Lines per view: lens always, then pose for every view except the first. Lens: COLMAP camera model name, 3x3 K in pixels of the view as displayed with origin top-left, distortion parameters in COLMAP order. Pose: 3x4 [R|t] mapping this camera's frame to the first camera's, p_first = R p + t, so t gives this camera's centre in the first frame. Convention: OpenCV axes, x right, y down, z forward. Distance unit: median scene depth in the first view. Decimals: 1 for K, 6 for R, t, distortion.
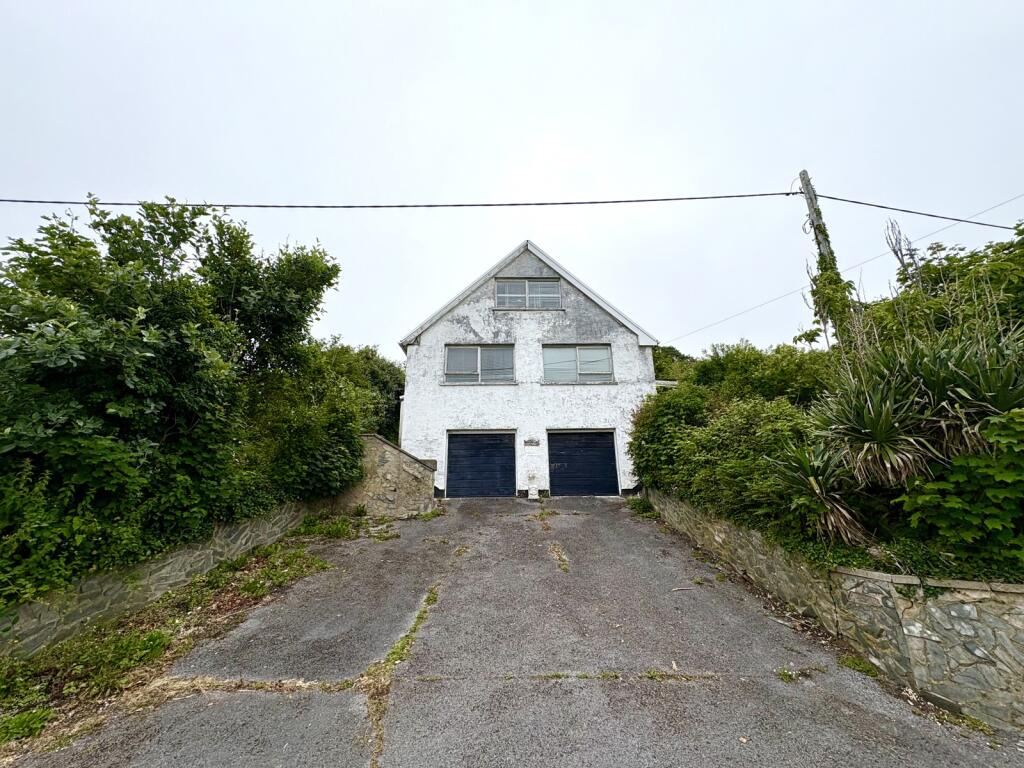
lens RADIAL K [[408.5, 0, 512.0], [0, 408.5, 384.0], [0, 0, 1]] dist [0.000368, 0.000028]
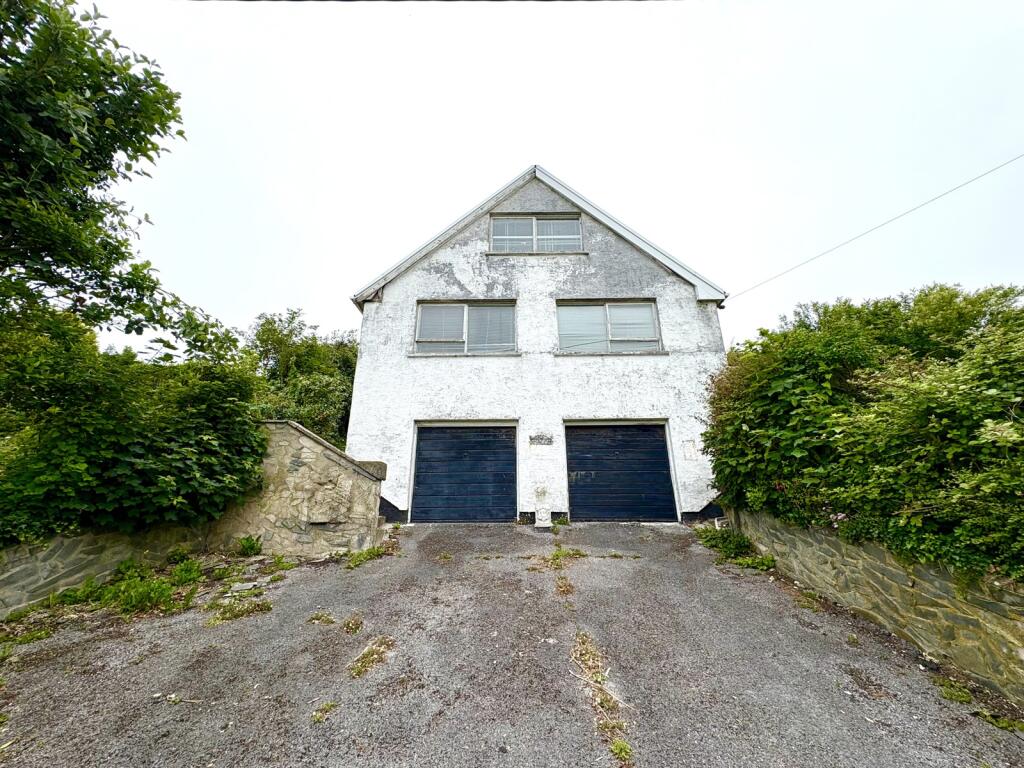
lens RADIAL K [[408.5, 0, 512.0], [0, 408.5, 384.0], [0, 0, 1]] dist [0.000368, 0.000028]
pose [[0.999303, -0.002606, -0.037230, 0.025617], [0.001149, 0.999234, -0.039111, 0.077458], [0.037303, 0.039041, 0.998541, 0.325755]]
